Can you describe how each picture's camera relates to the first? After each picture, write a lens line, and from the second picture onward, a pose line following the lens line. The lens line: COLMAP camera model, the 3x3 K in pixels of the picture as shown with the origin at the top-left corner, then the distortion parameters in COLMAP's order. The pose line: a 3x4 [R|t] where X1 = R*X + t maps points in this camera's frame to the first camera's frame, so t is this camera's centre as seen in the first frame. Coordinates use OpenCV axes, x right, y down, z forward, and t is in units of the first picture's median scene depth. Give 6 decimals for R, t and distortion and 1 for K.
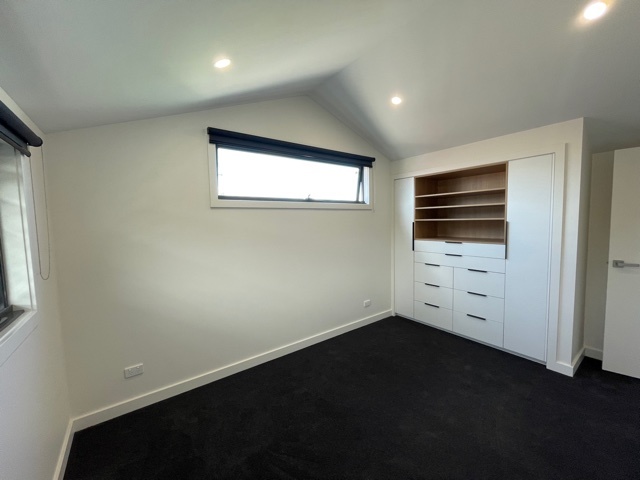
lens RADIAL K [[259.6, 0, 320.1], [0, 259.6, 238.9], [0, 0, 1]] dist [-0.002253, -0.000371]
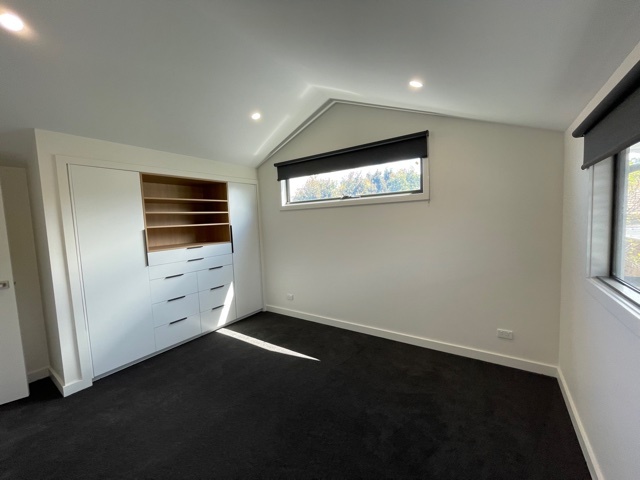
lens RADIAL K [[259.6, 0, 320.1], [0, 259.6, 238.9], [0, 0, 1]] dist [-0.002253, -0.000371]
pose [[-0.328136, -0.032310, 0.944078, -0.675489], [0.115353, 0.990565, 0.073995, -0.041945], [-0.937561, 0.133182, -0.321312, 0.930258]]
